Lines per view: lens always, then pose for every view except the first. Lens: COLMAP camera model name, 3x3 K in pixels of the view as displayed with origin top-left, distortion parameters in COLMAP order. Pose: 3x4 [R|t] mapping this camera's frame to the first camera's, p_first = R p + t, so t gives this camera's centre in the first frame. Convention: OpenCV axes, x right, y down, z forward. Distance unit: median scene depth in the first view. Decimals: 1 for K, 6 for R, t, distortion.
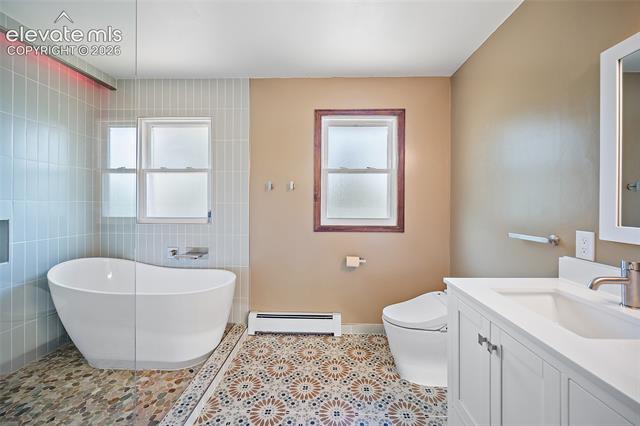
lens RADIAL K [[252.1, 0, 319.7], [0, 252.1, 207.6], [0, 0, 1]] dist [-0.003079, 0.000898]
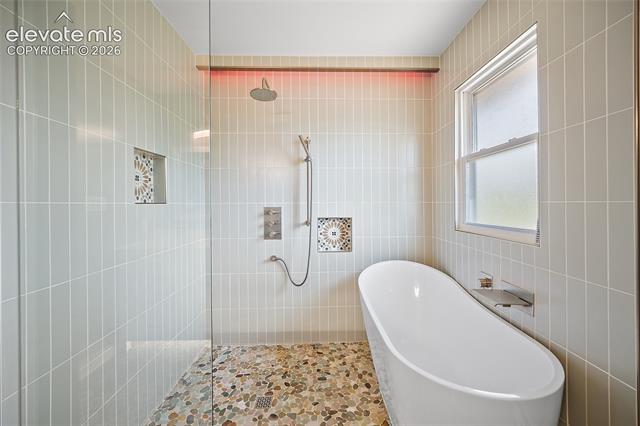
lens RADIAL K [[252.1, 0, 321.2], [0, 252.1, 211.9], [0, 0, 1]] dist [-0.003079, 0.000898]
pose [[0.050680, 0.010584, -0.998659, 0.016250], [-0.003193, 0.999940, 0.010435, -0.002795], [0.998710, 0.002659, 0.050711, 0.770102]]
